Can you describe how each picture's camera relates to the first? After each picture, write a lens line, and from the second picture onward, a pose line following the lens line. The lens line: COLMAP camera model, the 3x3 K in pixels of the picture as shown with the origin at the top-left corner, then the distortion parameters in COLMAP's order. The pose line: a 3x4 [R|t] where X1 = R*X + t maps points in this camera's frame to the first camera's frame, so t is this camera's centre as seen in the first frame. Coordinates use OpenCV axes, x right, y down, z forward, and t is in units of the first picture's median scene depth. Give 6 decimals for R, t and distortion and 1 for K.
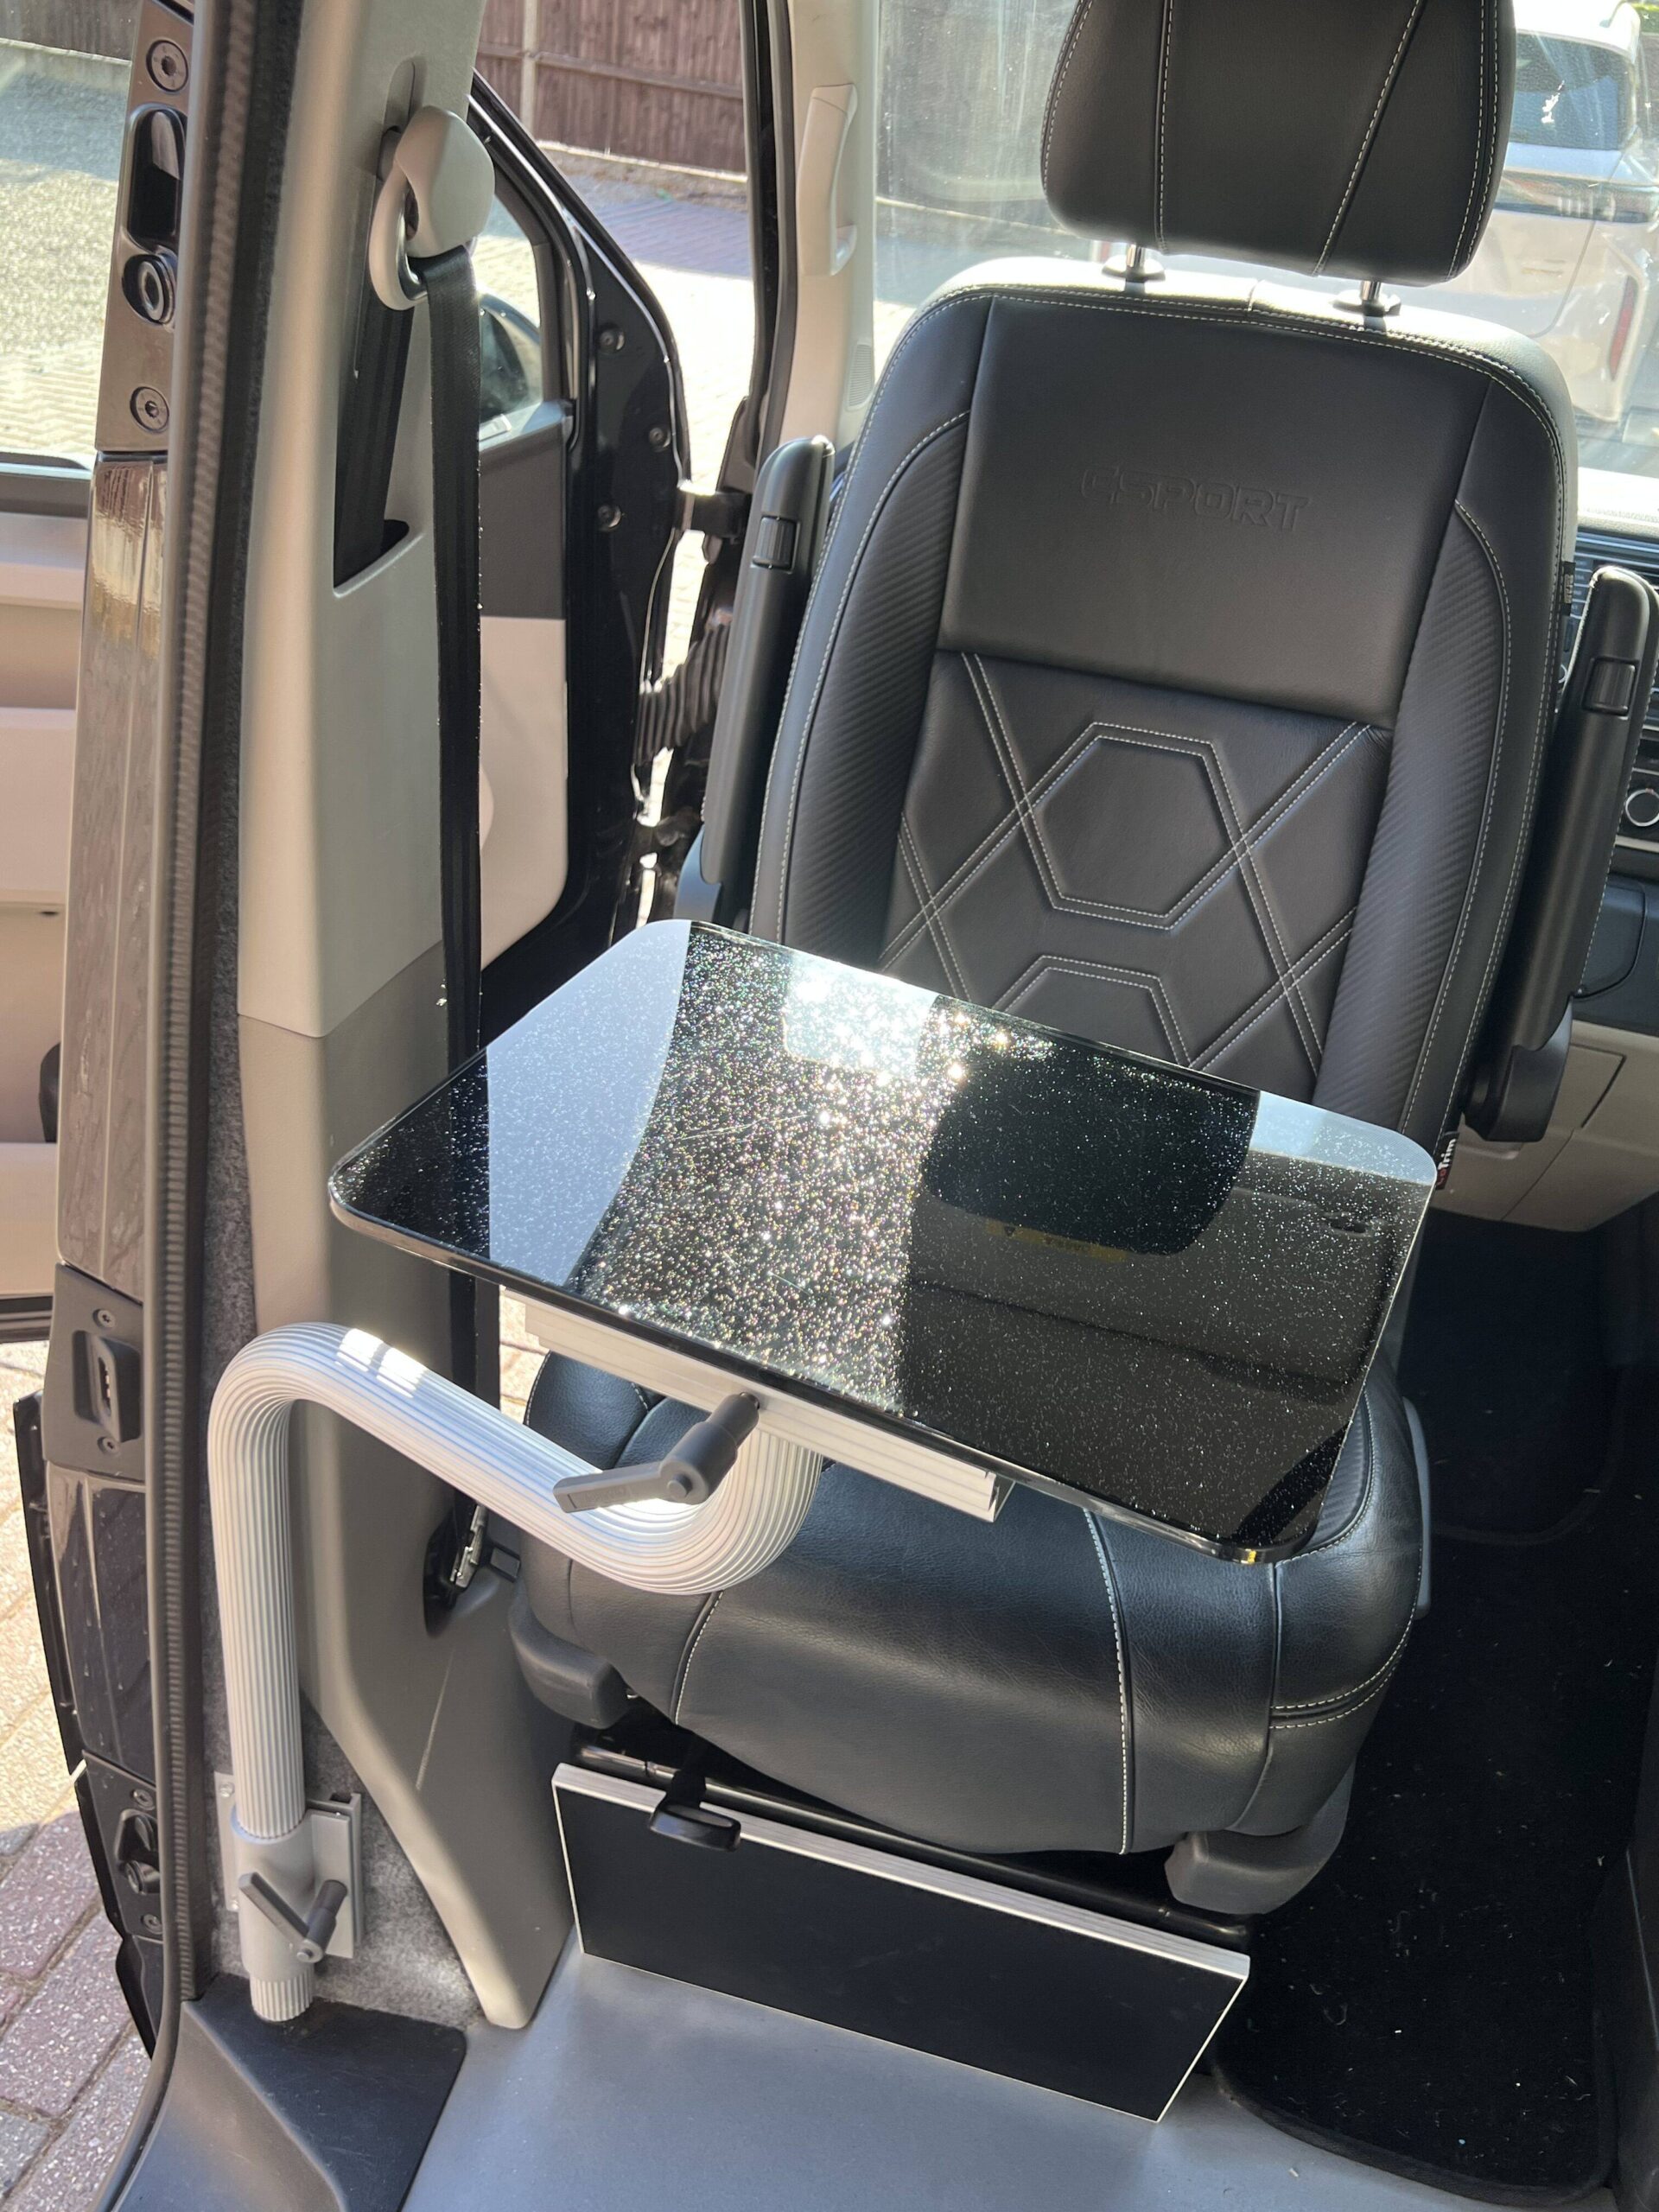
lens RADIAL K [[1941.6, 0, 838.6], [0, 1941.6, 1114.4], [0, 0, 1]] dist [0.032166, -0.023765]
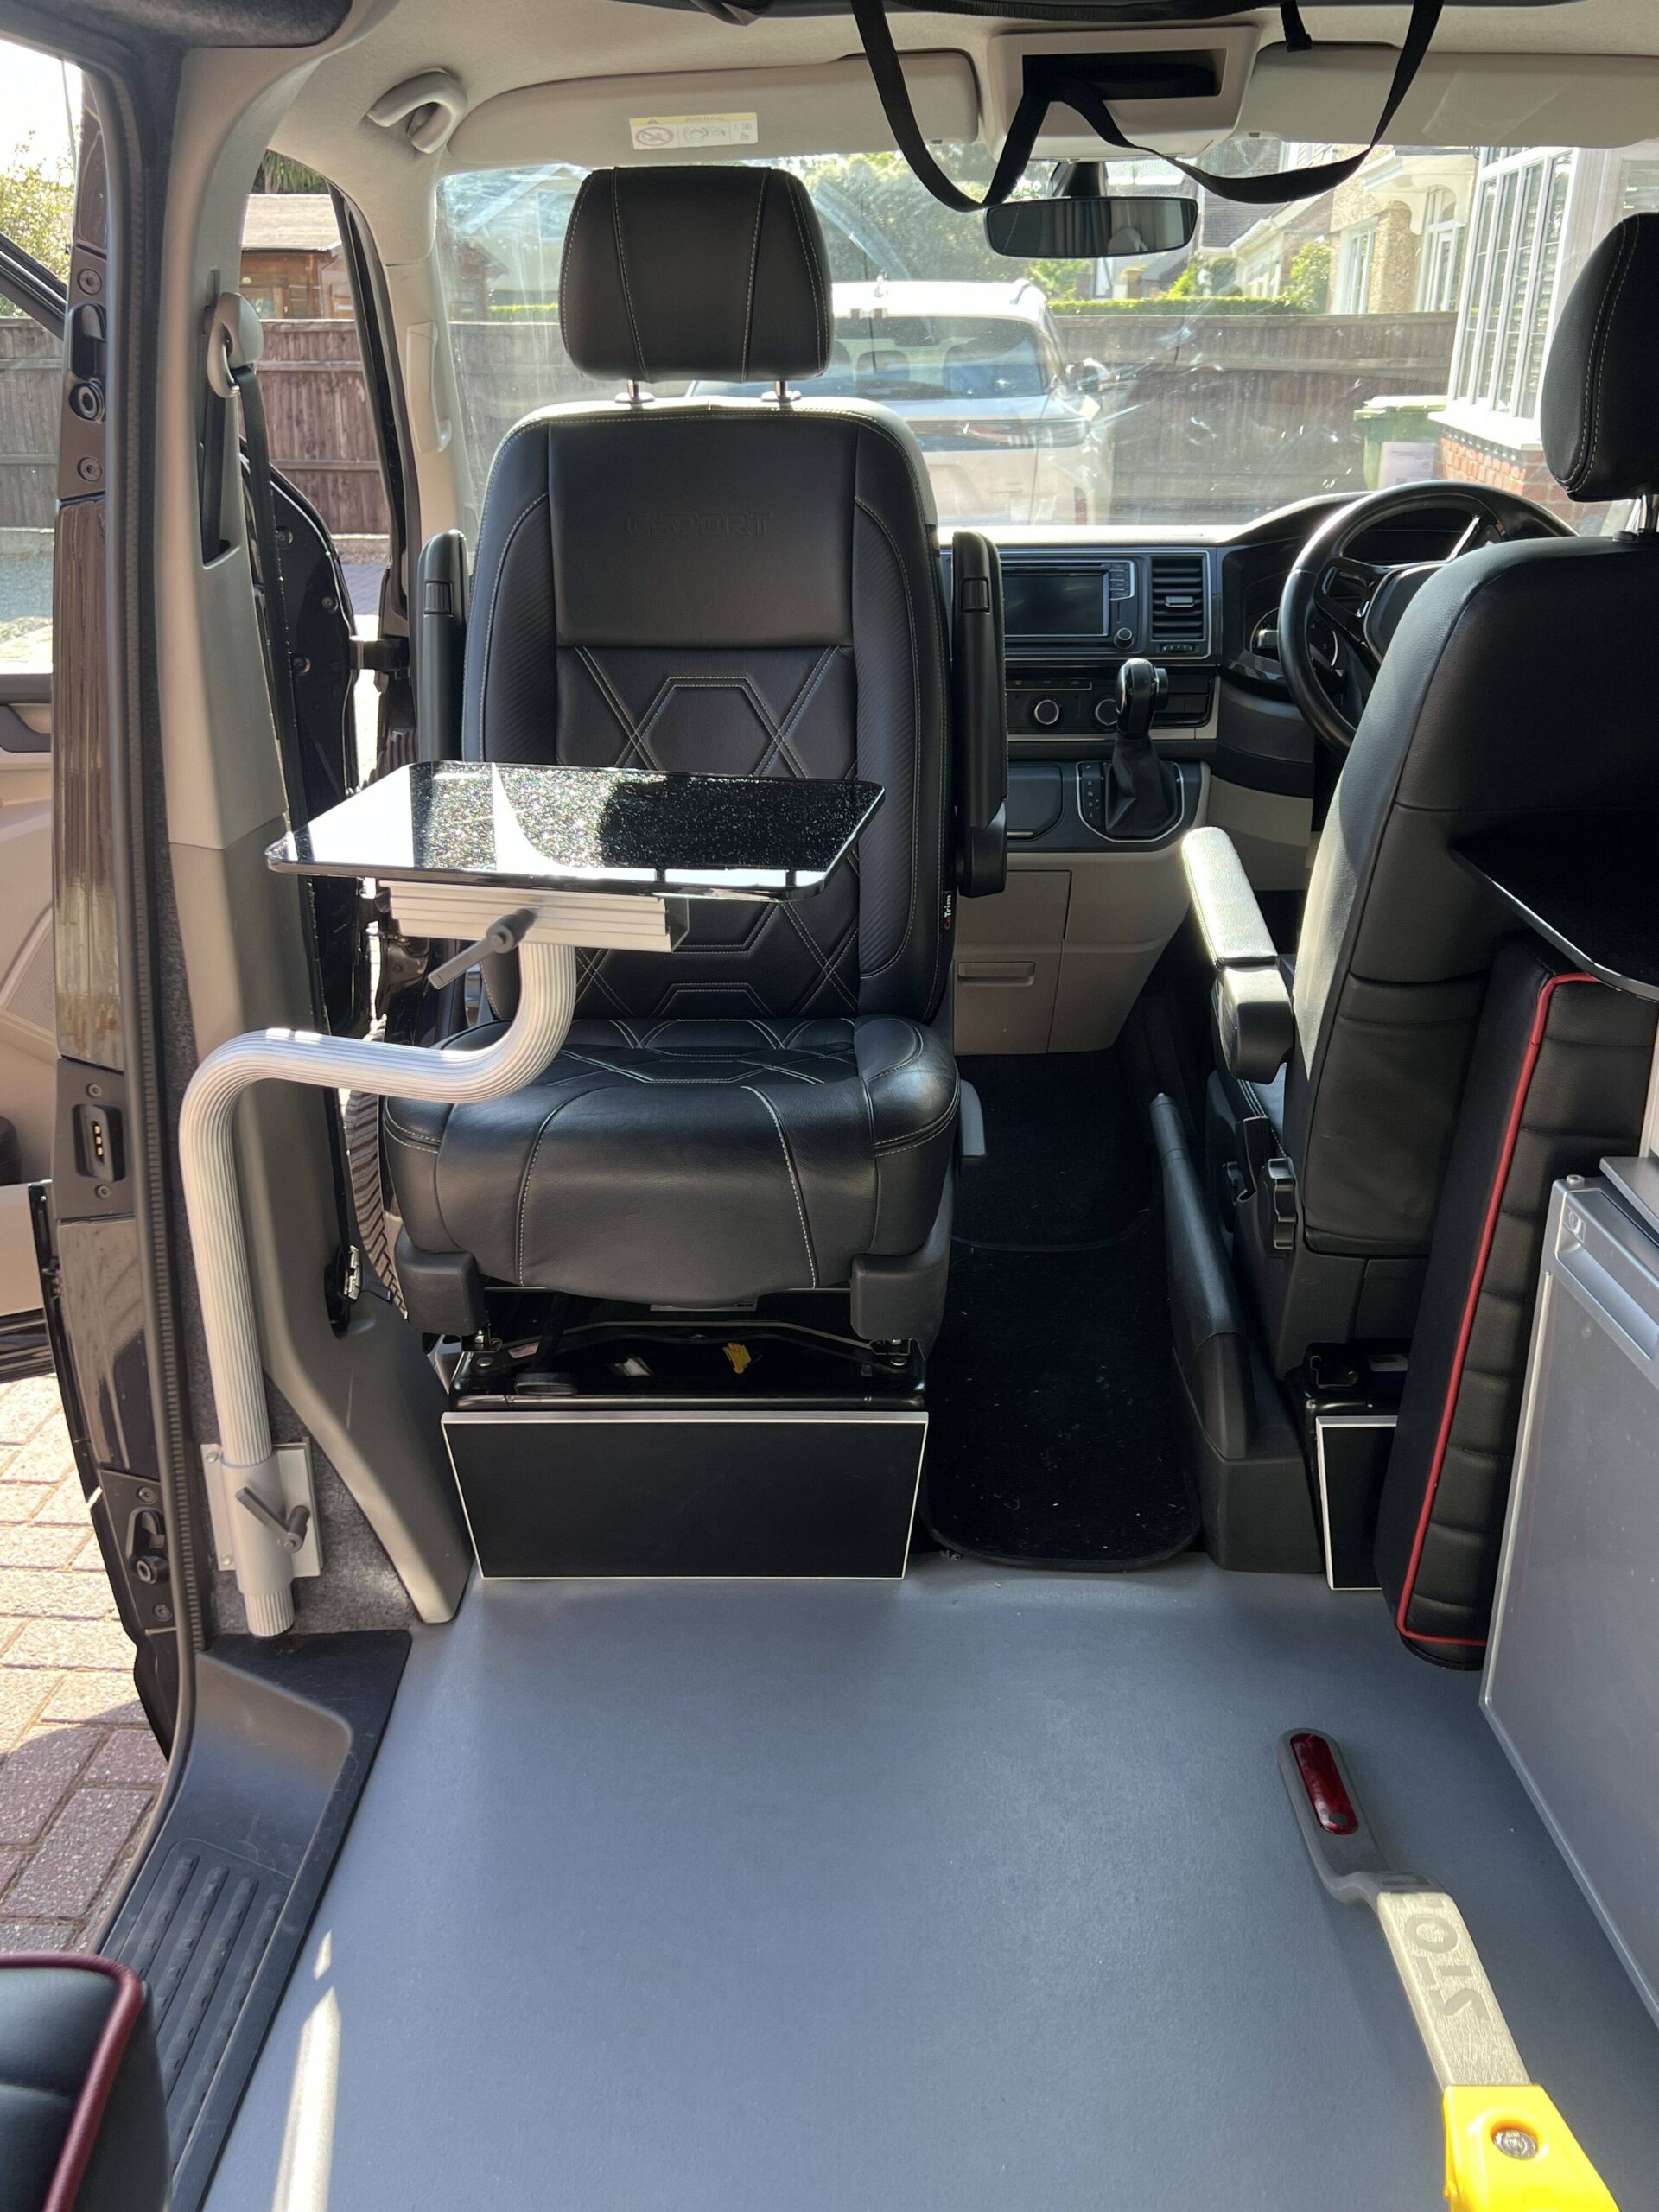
lens RADIAL K [[1941.6, 0, 835.8], [0, 1941.6, 1103.0], [0, 0, 1]] dist [0.032166, -0.023765]
pose [[0.968410, -0.185714, 0.166413, -0.059792], [0.209931, 0.967330, -0.142130, 0.378205], [-0.134580, 0.172575, 0.975759, -0.467643]]
